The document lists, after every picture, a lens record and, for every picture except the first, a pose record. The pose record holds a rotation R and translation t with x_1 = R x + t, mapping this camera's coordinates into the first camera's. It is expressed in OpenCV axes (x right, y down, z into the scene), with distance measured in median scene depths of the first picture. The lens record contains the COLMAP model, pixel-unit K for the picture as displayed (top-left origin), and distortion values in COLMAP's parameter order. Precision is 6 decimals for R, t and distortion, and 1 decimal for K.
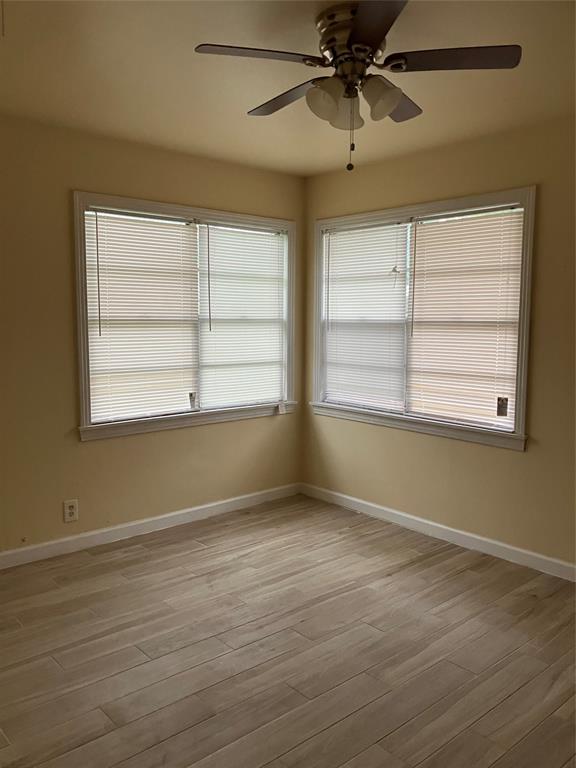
lens RADIAL K [[630.2, 0, 288.5], [0, 630.2, 385.1], [0, 0, 1]] dist [0.030744, -0.031471]
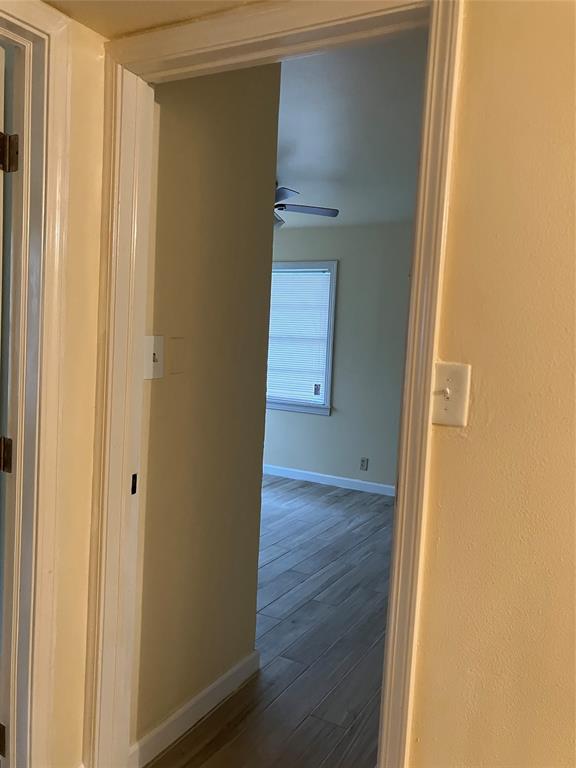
lens RADIAL K [[630.2, 0, 287.8], [0, 630.2, 384.0], [0, 0, 1]] dist [0.030744, -0.031471]
pose [[0.943256, 0.011188, 0.331878, -0.303690], [-0.002812, 0.999666, -0.025706, 0.066584], [-0.332055, 0.023314, 0.942972, -0.571105]]
